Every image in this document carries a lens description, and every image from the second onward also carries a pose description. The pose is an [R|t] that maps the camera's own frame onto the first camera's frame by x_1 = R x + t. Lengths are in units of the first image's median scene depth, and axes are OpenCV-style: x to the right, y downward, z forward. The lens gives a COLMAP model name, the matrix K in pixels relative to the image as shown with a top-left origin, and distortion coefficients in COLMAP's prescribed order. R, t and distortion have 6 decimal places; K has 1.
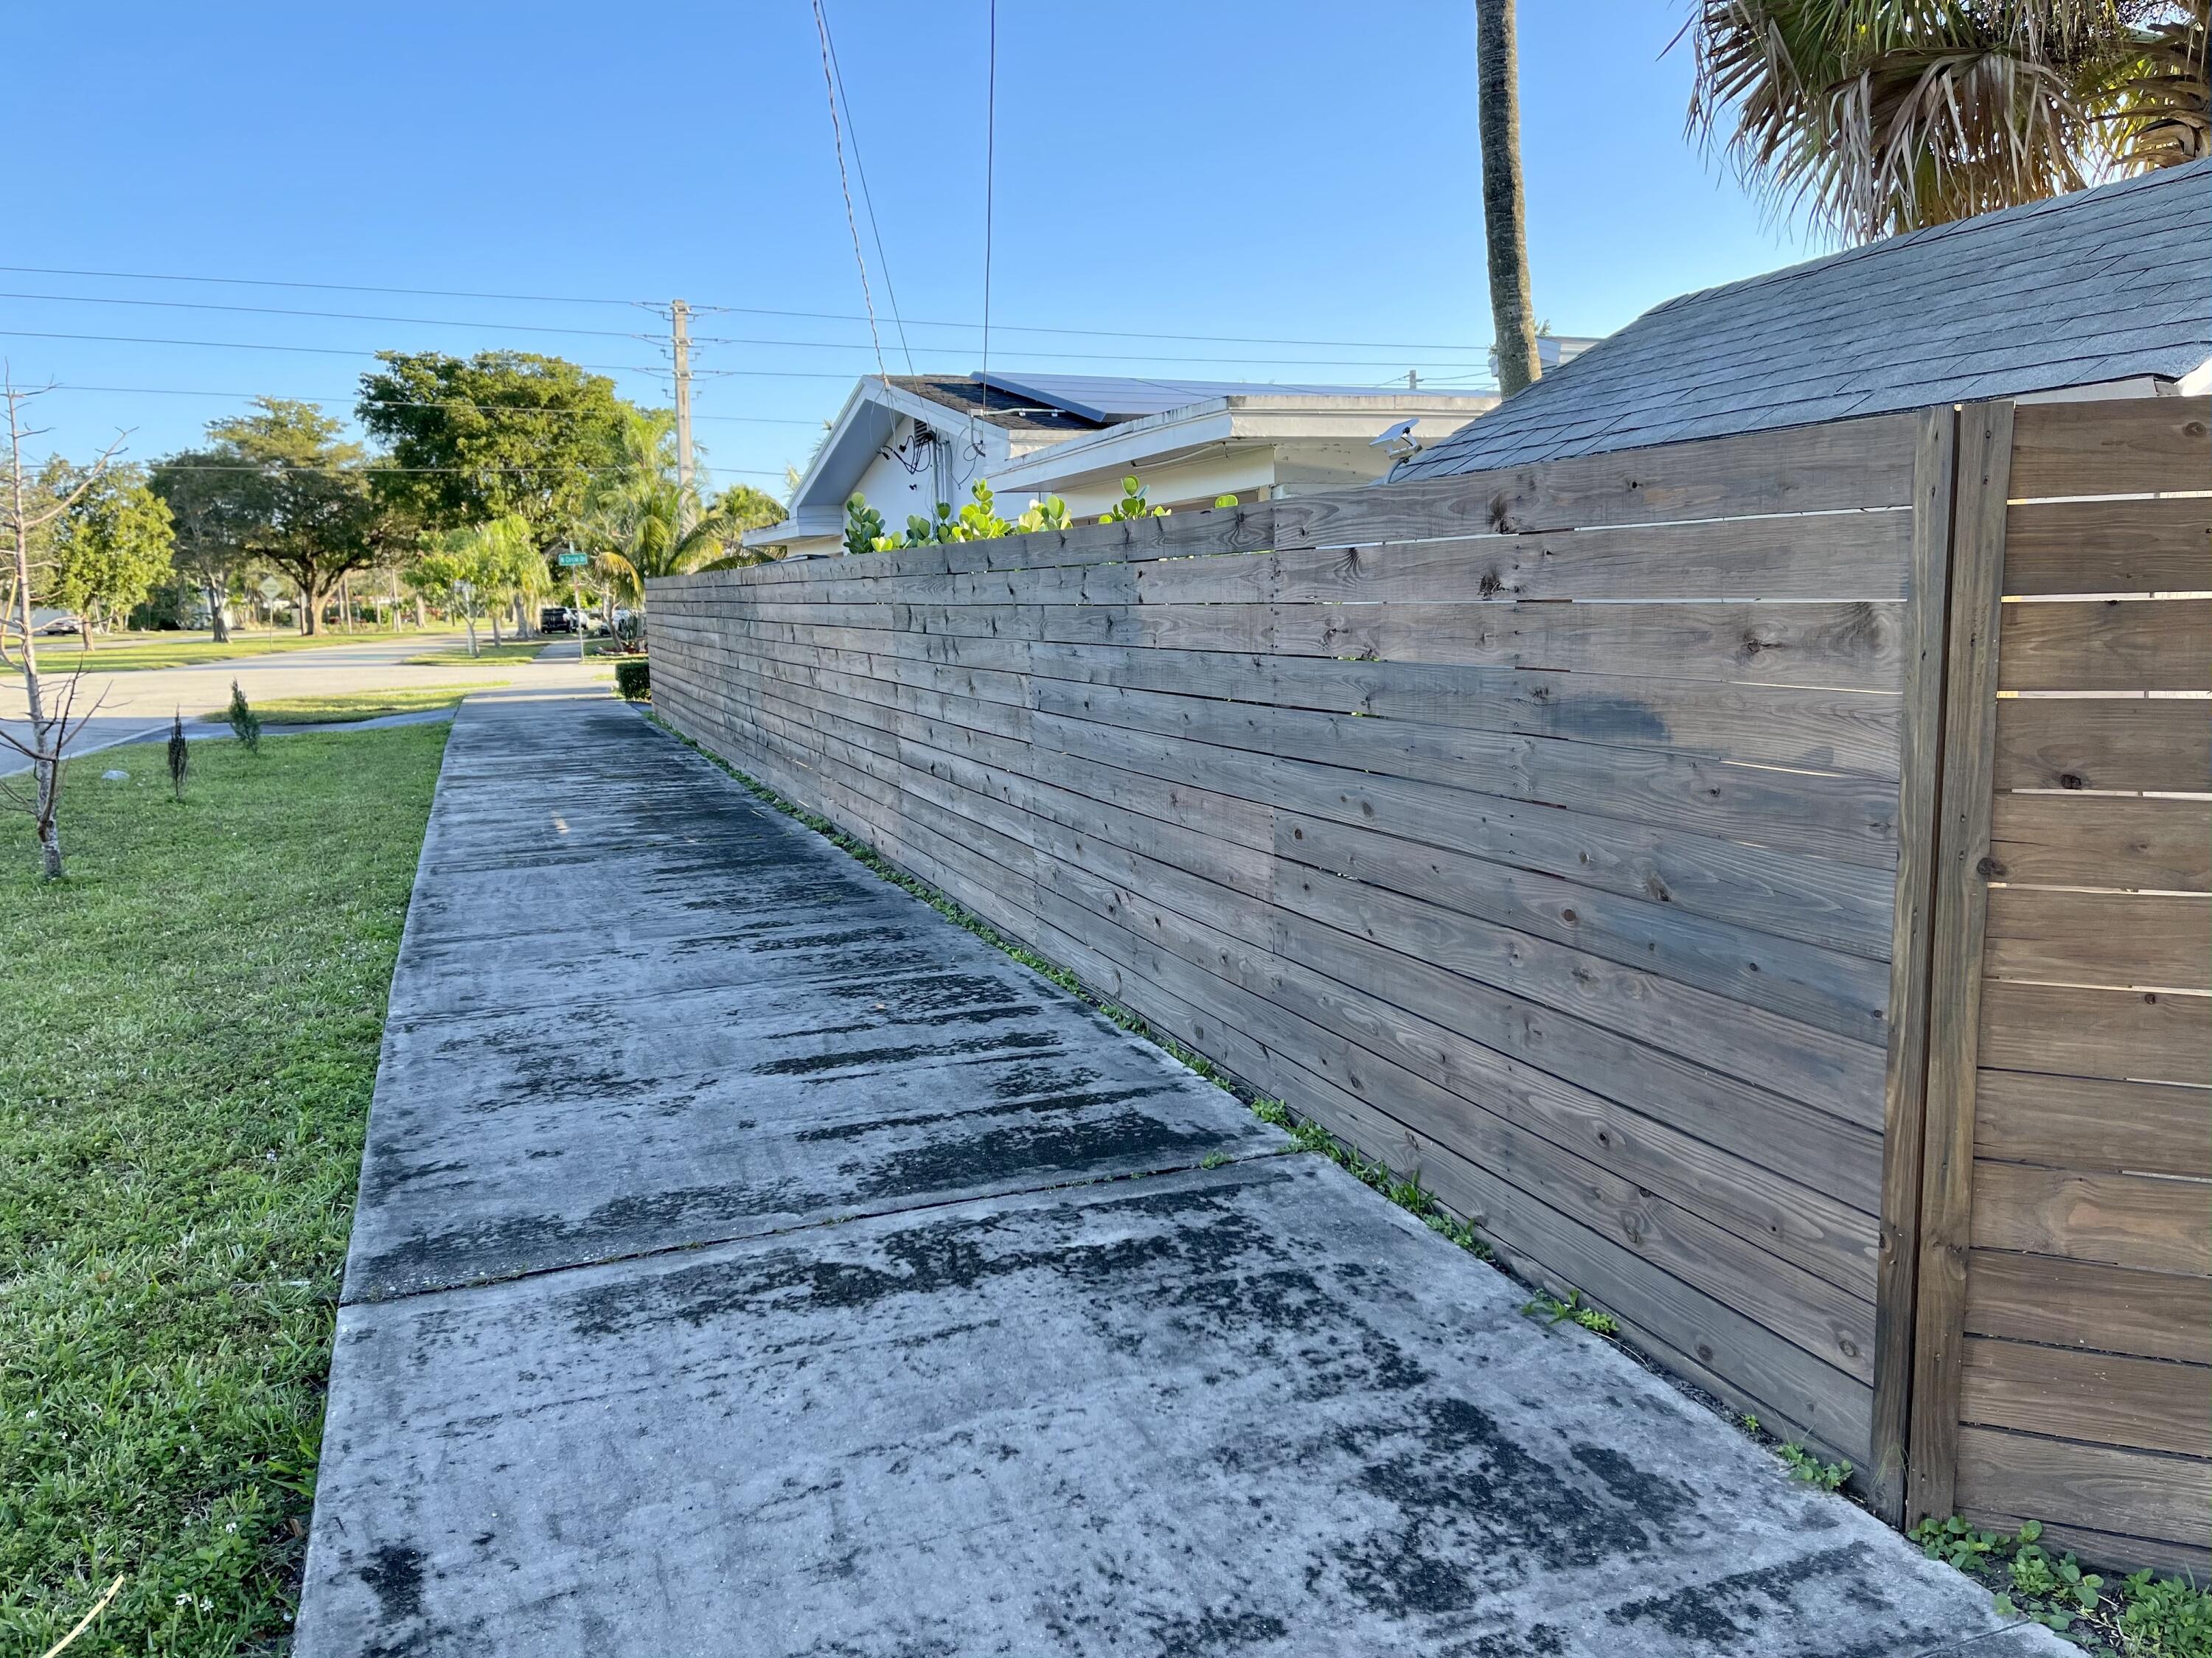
lens RADIAL K [[1666.2, 0, 1106.6], [0, 1666.2, 837.2], [0, 0, 1]] dist [0.036197, -0.015116]
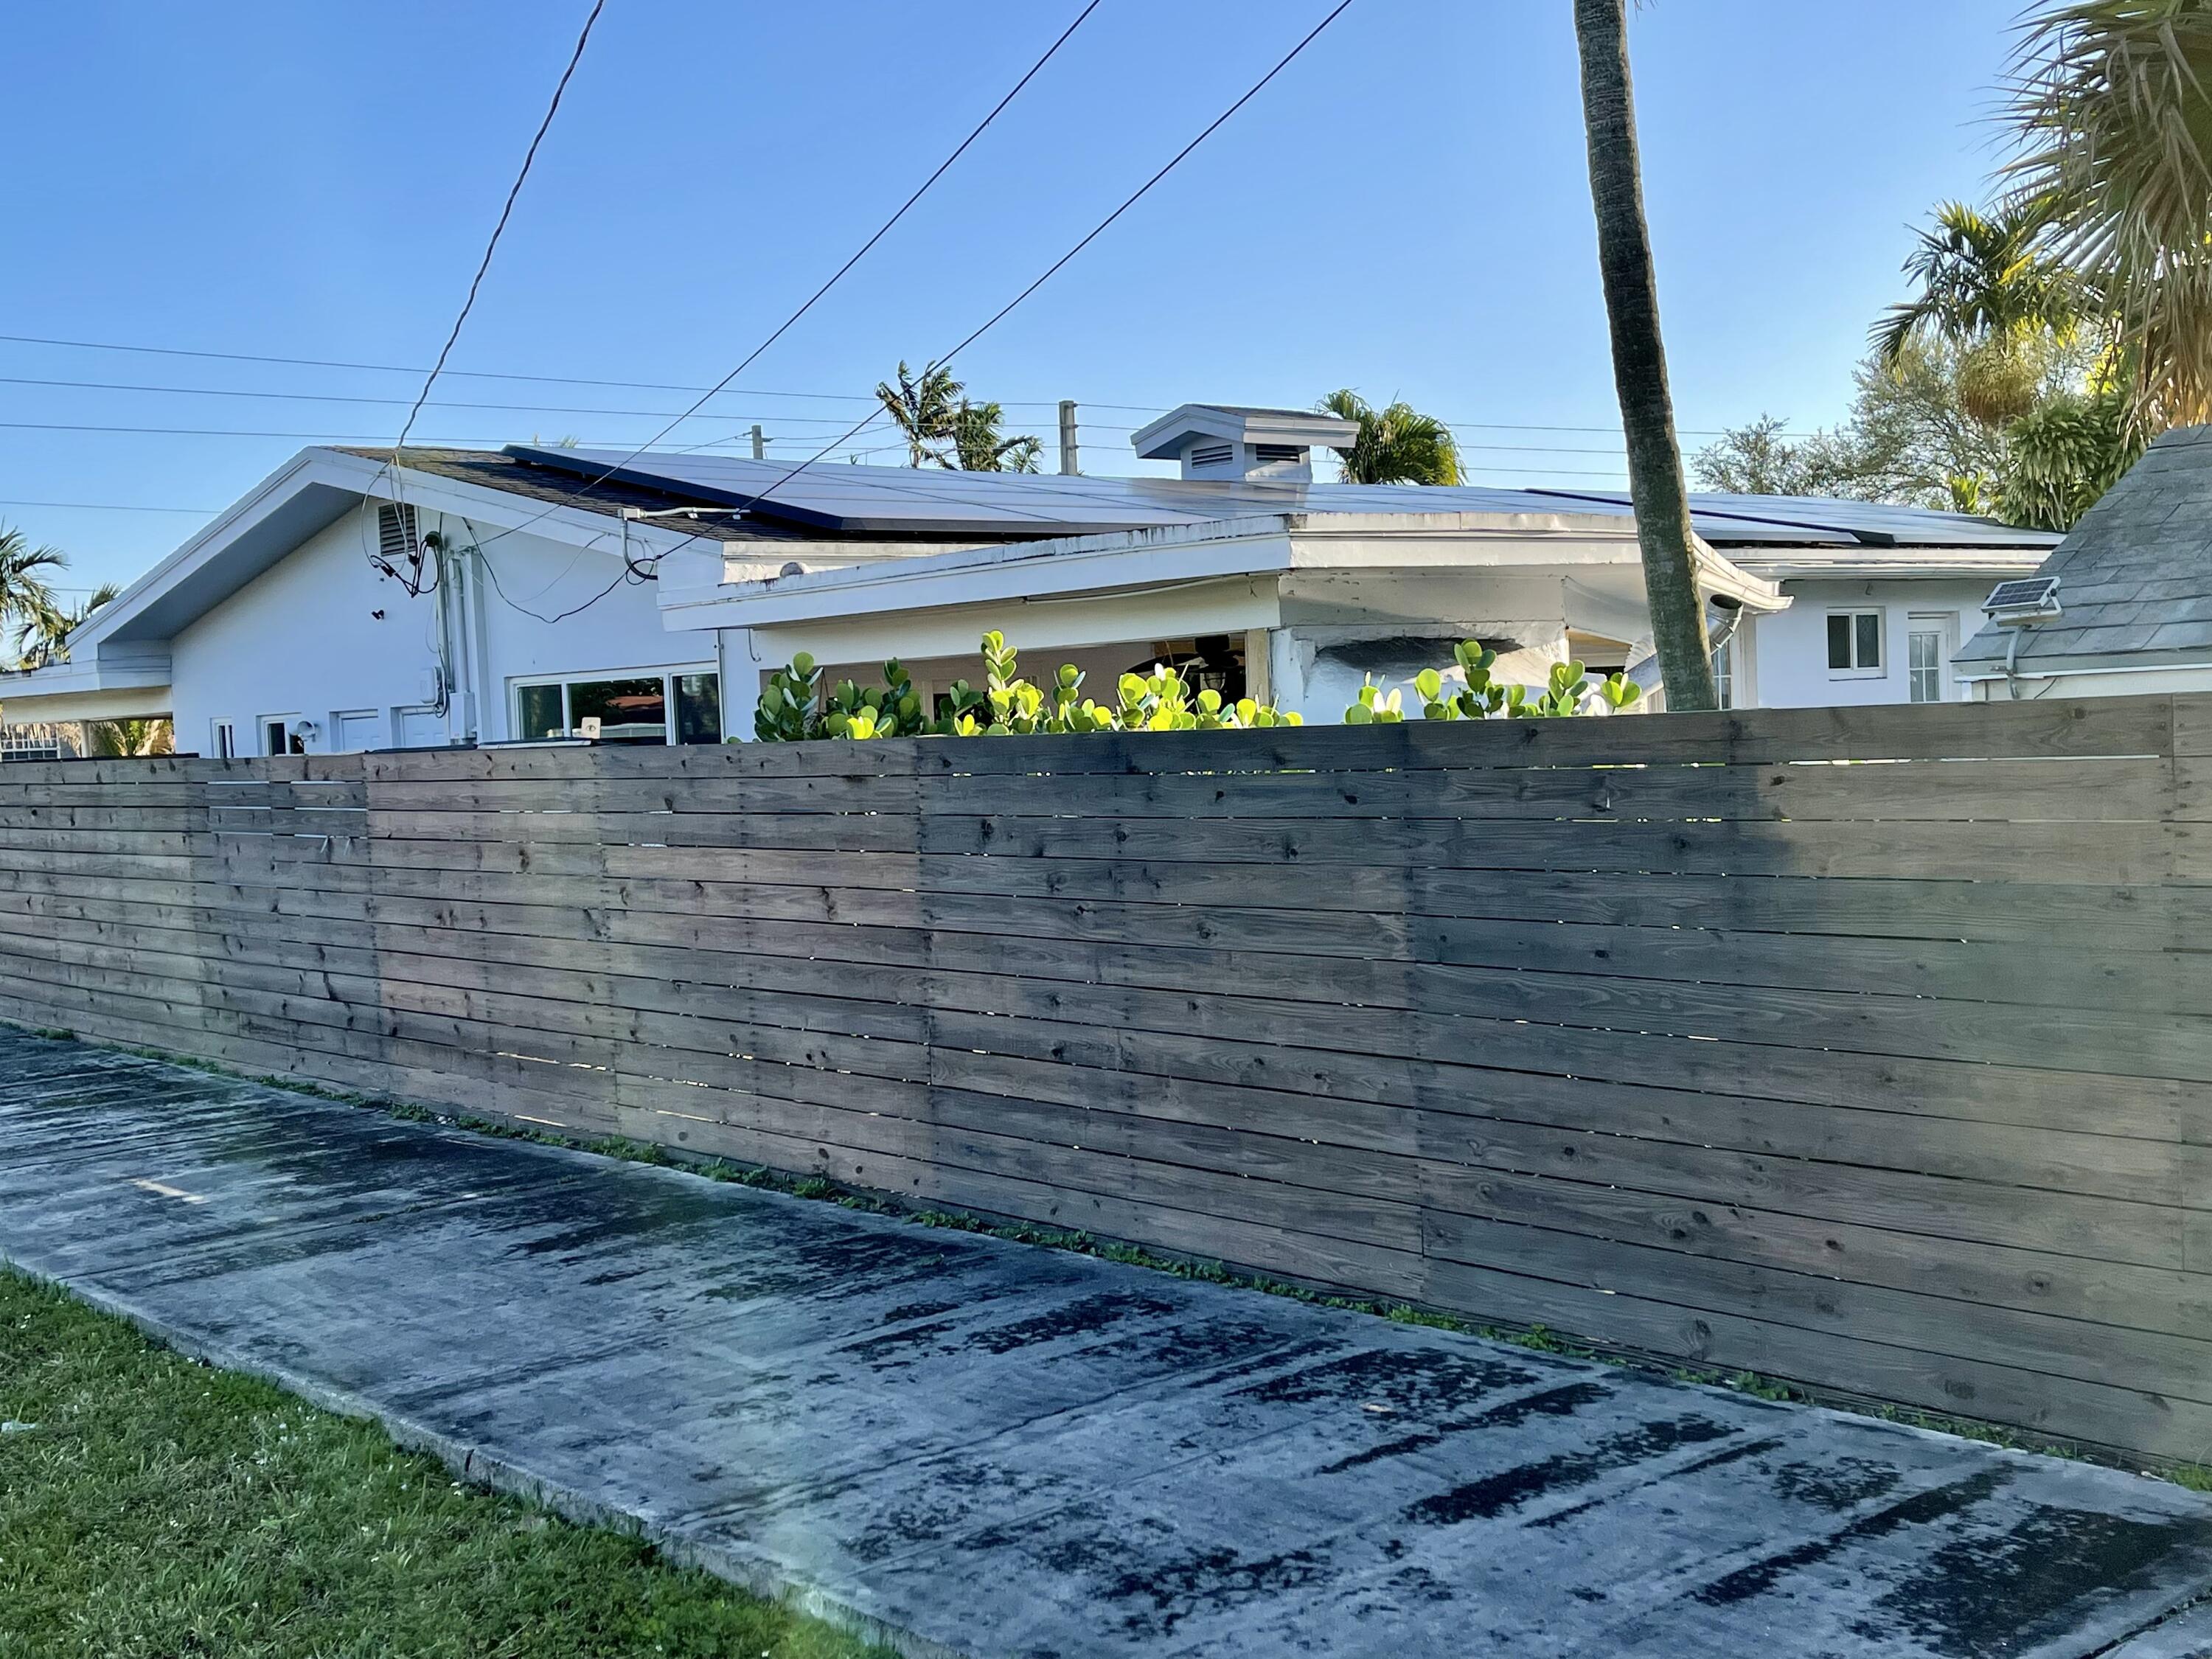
lens RADIAL K [[2468.4, 0, 1105.7], [0, 2468.4, 826.3], [0, 0, 1]] dist [0.056055, 0.000000]
pose [[0.936212, -0.041102, 0.349024, -0.409465], [0.078552, 0.992485, -0.093828, -0.034996], [-0.342545, 0.115260, 0.932405, 0.037063]]
